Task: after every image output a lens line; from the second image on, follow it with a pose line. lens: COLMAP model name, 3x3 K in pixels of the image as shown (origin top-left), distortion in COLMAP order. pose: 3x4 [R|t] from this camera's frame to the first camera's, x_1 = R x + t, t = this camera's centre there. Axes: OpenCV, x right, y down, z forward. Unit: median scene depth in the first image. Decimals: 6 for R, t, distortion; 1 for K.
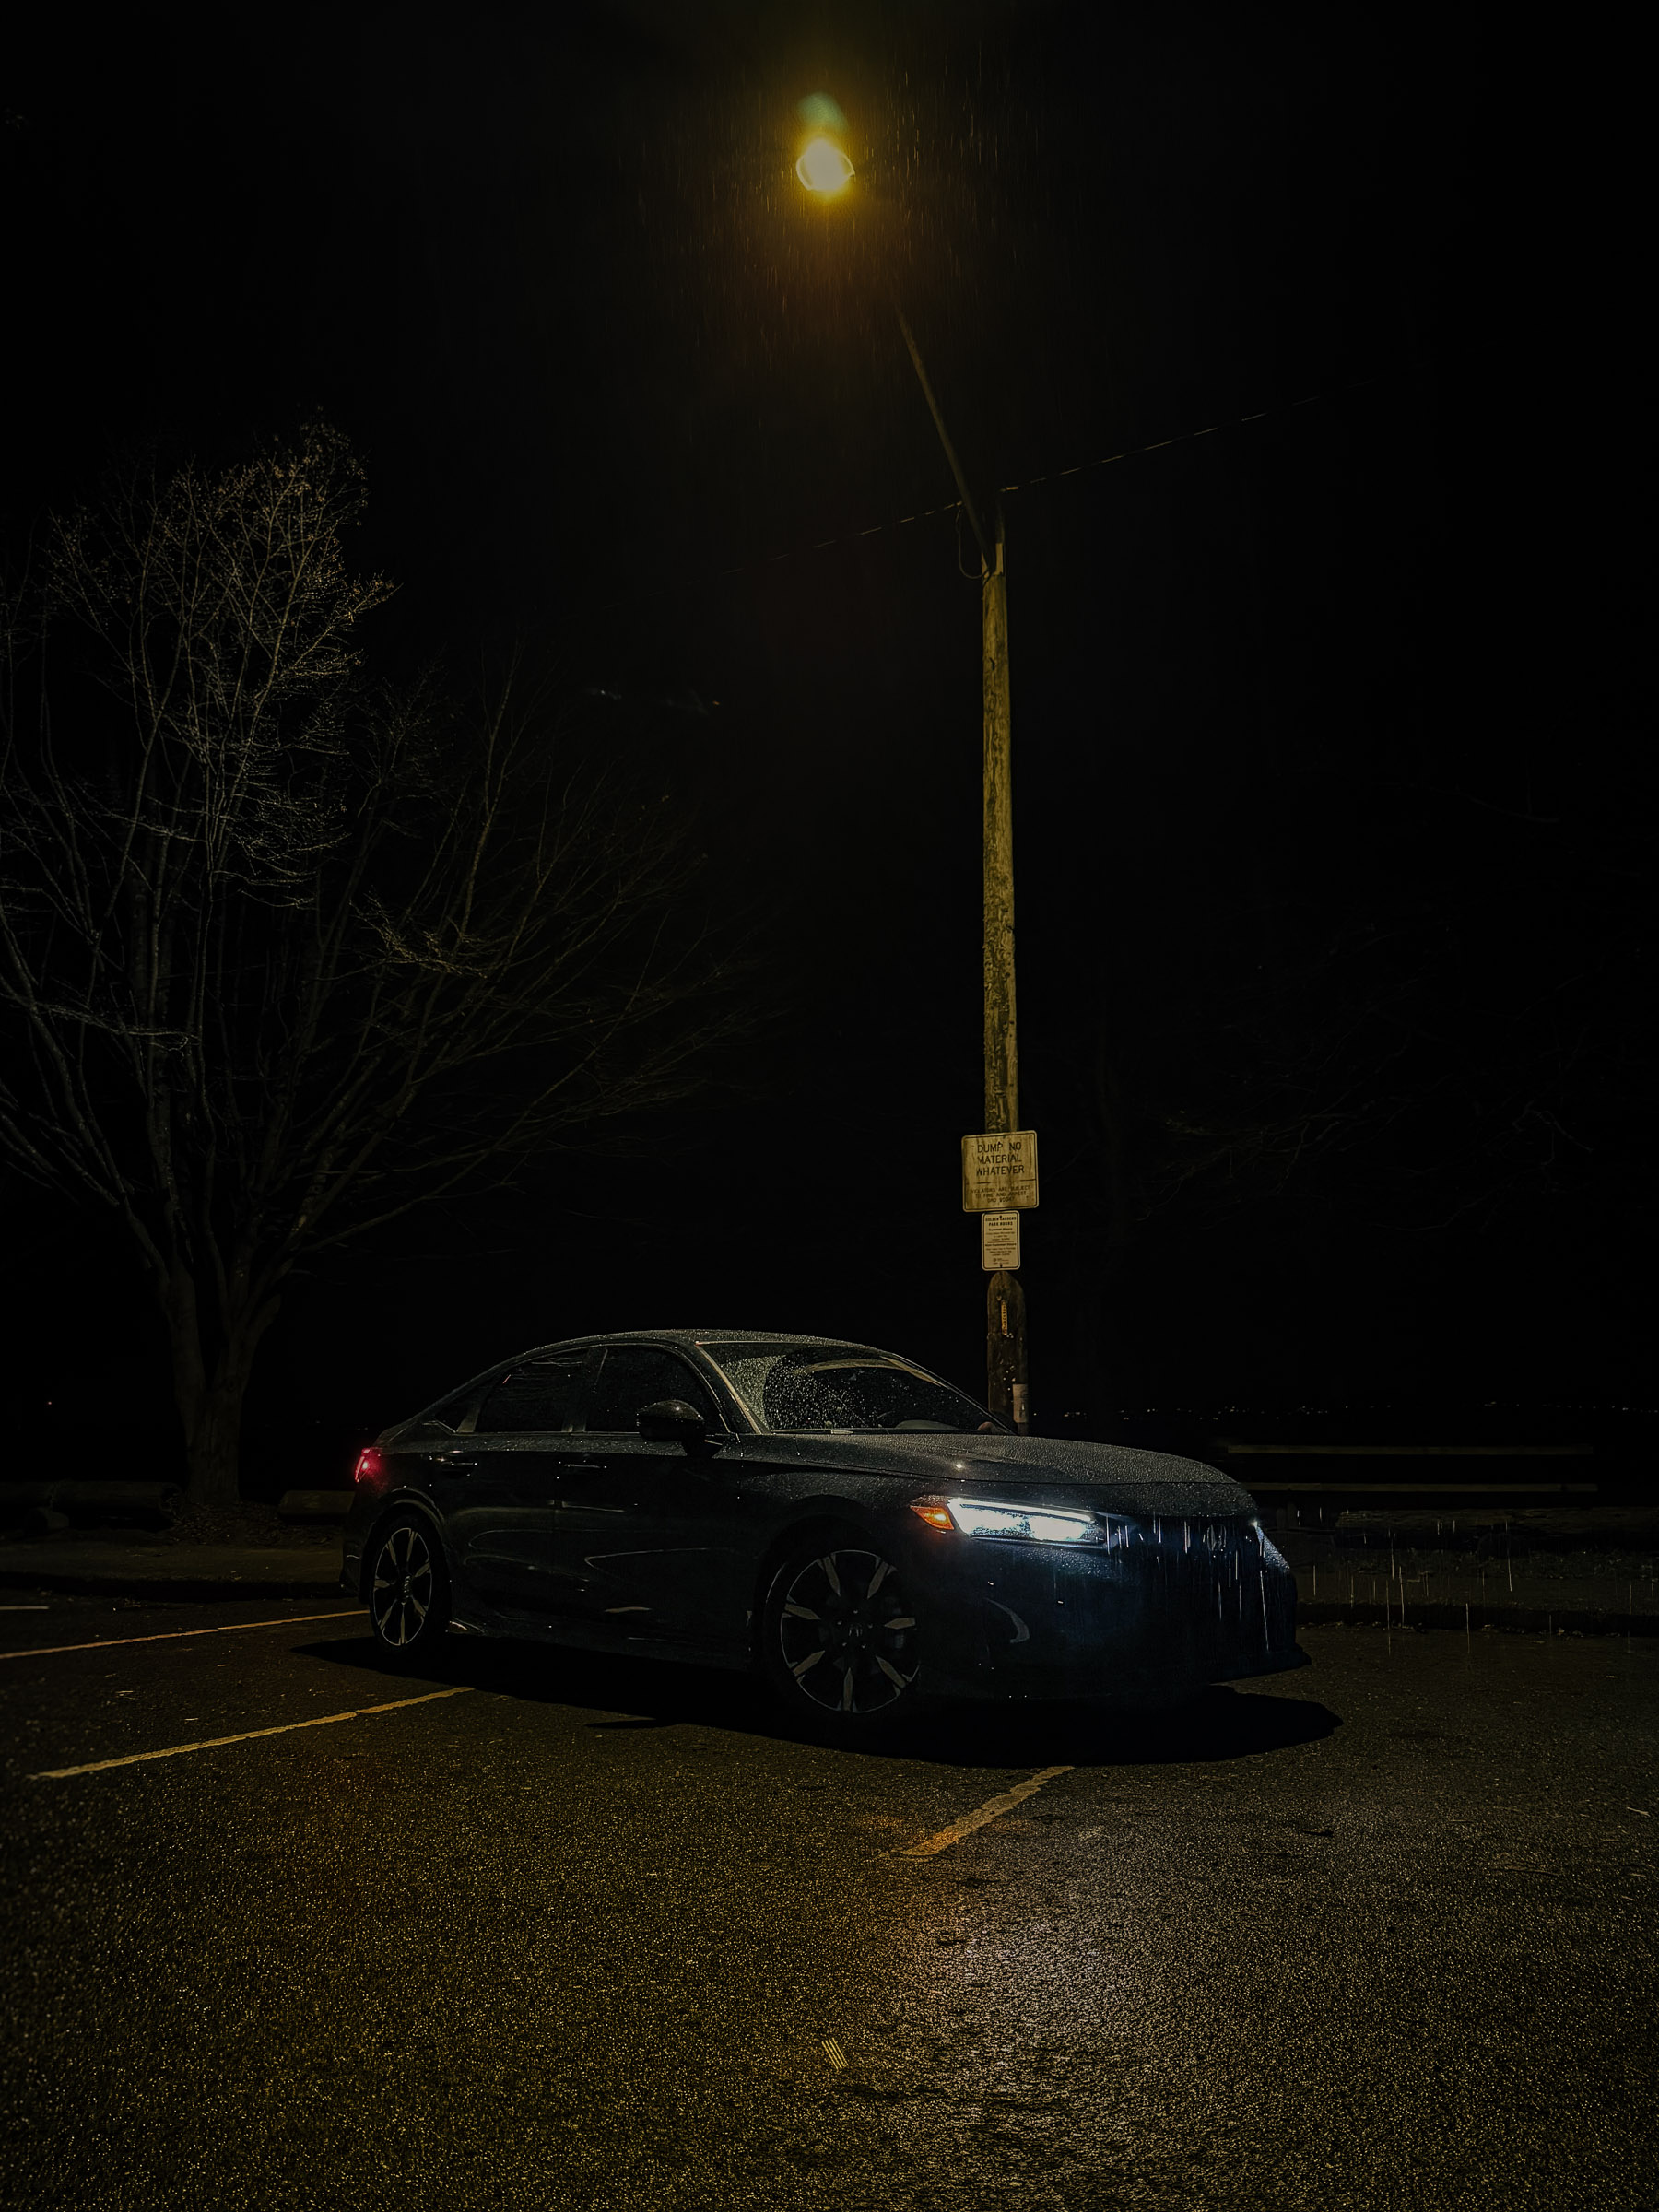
lens RADIAL K [[1600.4, 0, 818.3], [0, 1600.4, 1104.0], [0, 0, 1]] dist [0.085611, 0.000238]
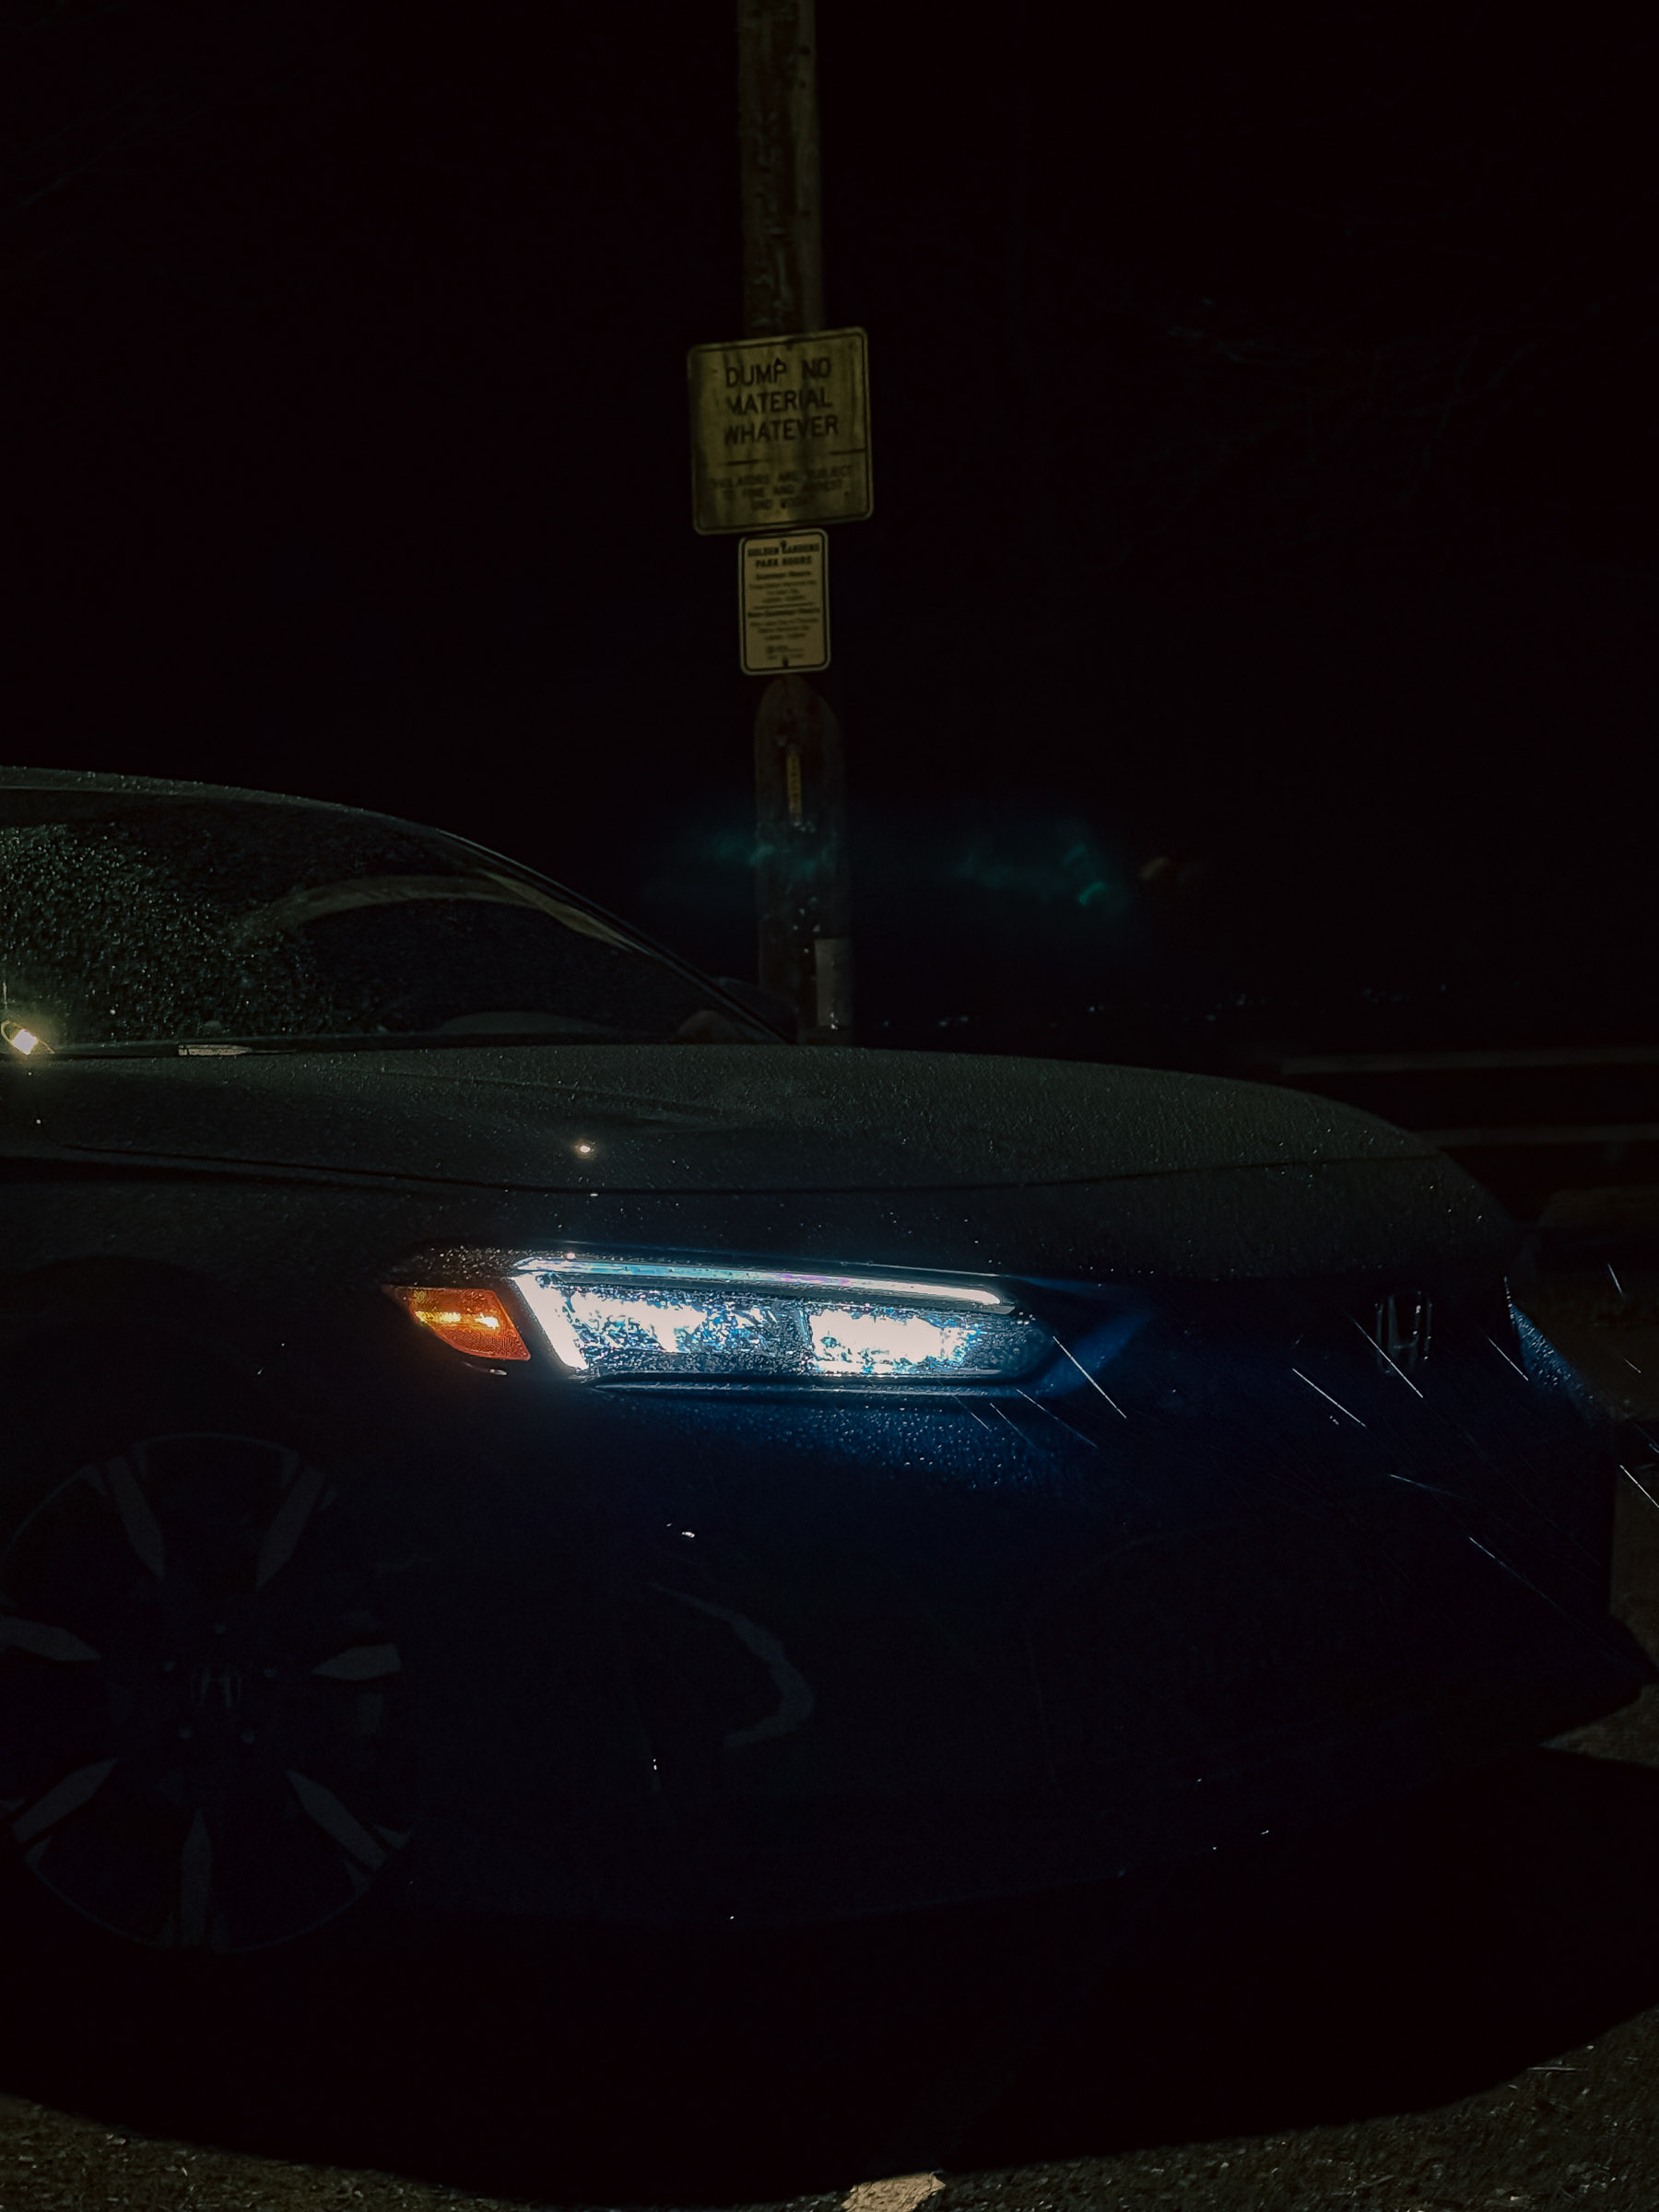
lens RADIAL K [[3093.2, 0, 830.0], [0, 3093.2, 1107.3], [0, 0, 1]] dist [0.027395, 0.000000]
pose [[0.993077, -0.032008, 0.113024, 0.030217], [0.006953, 0.976490, 0.215450, 0.040224], [-0.117263, -0.213172, 0.969952, 0.185859]]
